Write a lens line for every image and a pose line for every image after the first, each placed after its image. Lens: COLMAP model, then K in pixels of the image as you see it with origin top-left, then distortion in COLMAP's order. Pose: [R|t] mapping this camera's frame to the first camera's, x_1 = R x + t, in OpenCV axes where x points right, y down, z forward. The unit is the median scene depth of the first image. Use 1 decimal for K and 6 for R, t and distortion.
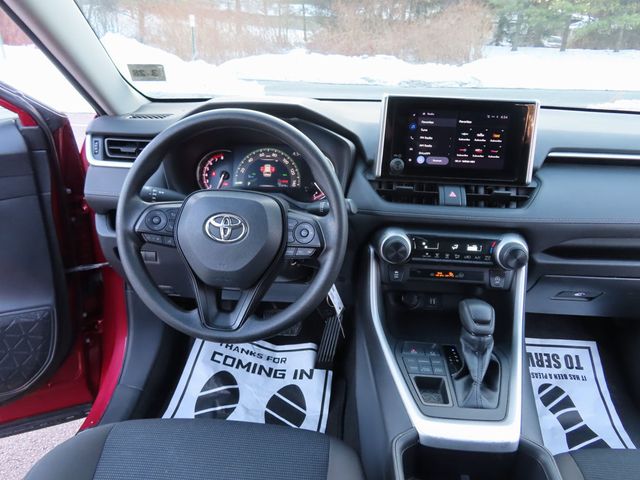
lens RADIAL K [[456.4, 0, 320.9], [0, 456.4, 240.2], [0, 0, 1]] dist [-0.014976, 0.010118]
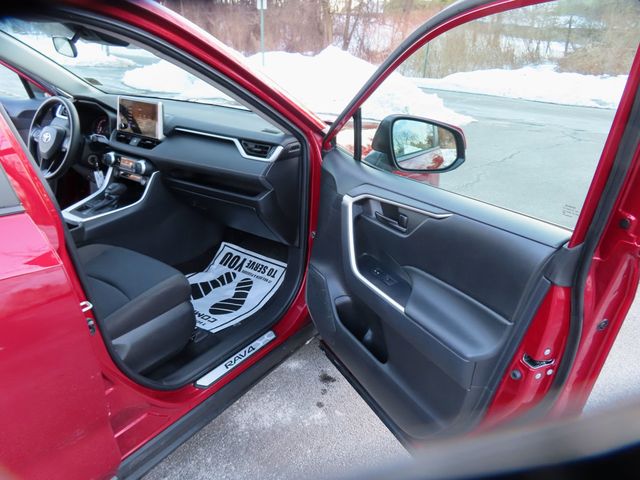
lens RADIAL K [[456.4, 0, 318.3], [0, 456.4, 245.1], [0, 0, 1]] dist [-0.014976, 0.010118]
pose [[0.862263, 0.216484, -0.457861, 2.208682], [-0.221369, 0.974209, 0.043730, 0.104479], [0.455519, 0.063649, 0.887948, -0.568115]]
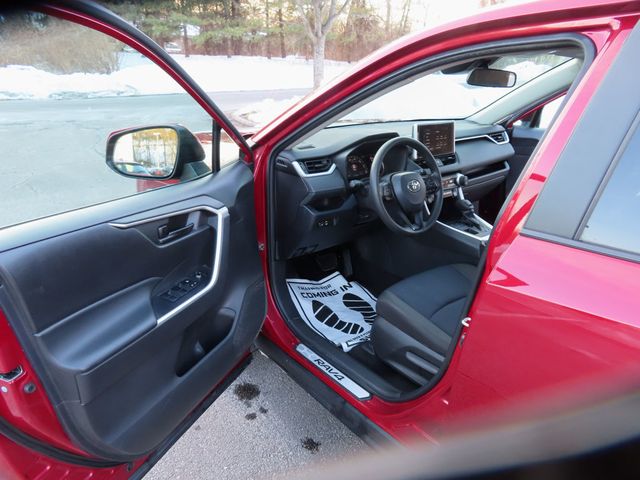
lens RADIAL K [[456.4, 0, 321.0], [0, 456.4, 240.1], [0, 0, 1]] dist [-0.014976, 0.010118]
pose [[0.728100, -0.256789, 0.635554, -1.778057], [0.260984, 0.961197, 0.089374, -0.079398], [-0.633843, 0.100796, 0.766866, -0.408400]]
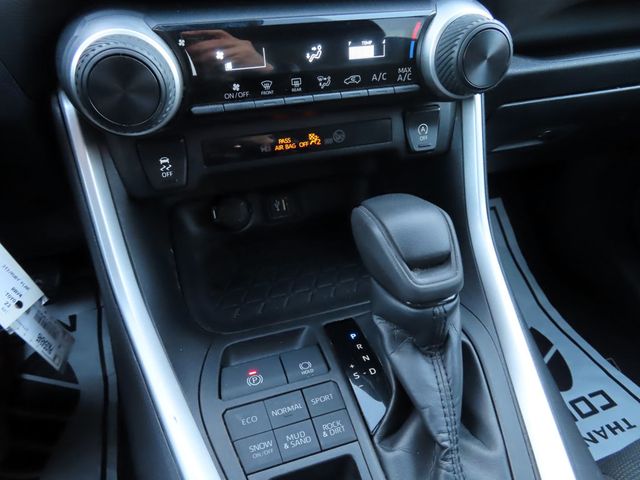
lens RADIAL K [[456.4, 0, 322.5], [0, 456.4, 241.0], [0, 0, 1]] dist [-0.014976, 0.010118]
pose [[0.928159, -0.239806, 0.284629, 0.166041], [0.156631, 0.945412, 0.285766, 0.048834], [-0.337620, -0.220654, 0.915054, 0.638936]]
